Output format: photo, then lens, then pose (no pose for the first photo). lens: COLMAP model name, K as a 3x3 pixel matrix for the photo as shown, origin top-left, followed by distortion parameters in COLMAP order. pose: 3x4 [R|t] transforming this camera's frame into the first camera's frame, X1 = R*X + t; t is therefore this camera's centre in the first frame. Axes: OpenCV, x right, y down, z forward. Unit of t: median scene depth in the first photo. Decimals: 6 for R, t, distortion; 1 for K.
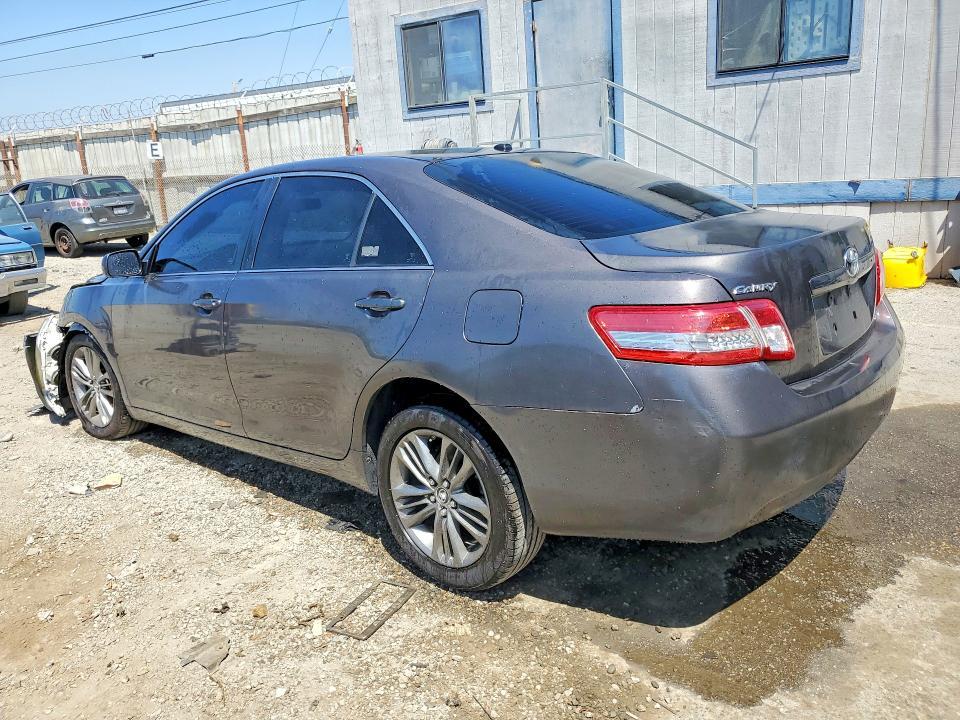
lens RADIAL K [[743.8, 0, 480.0], [0, 743.8, 360.0], [0, 0, 1]] dist [-0.001432, -0.000914]
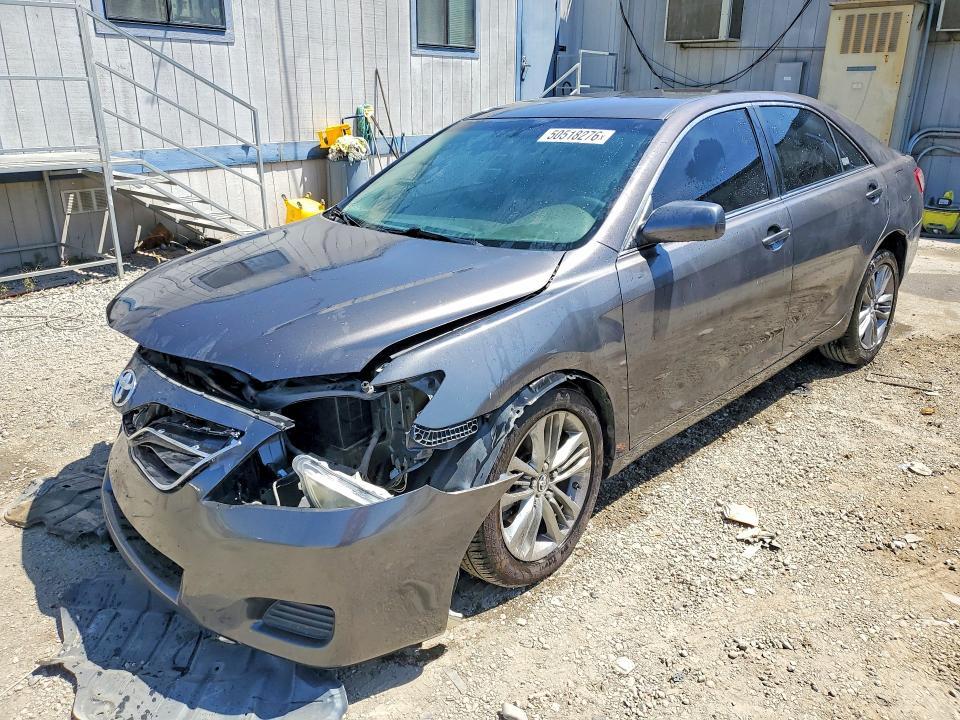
lens RADIAL K [[725.2, 0, 480.0], [0, 725.2, 360.0], [0, 0, 1]] dist [0.000872, -0.000997]
pose [[0.085460, -0.273286, 0.958129, -0.626710], [0.245412, 0.937793, 0.245596, -0.122488], [-0.965645, 0.214148, 0.147212, 0.587367]]
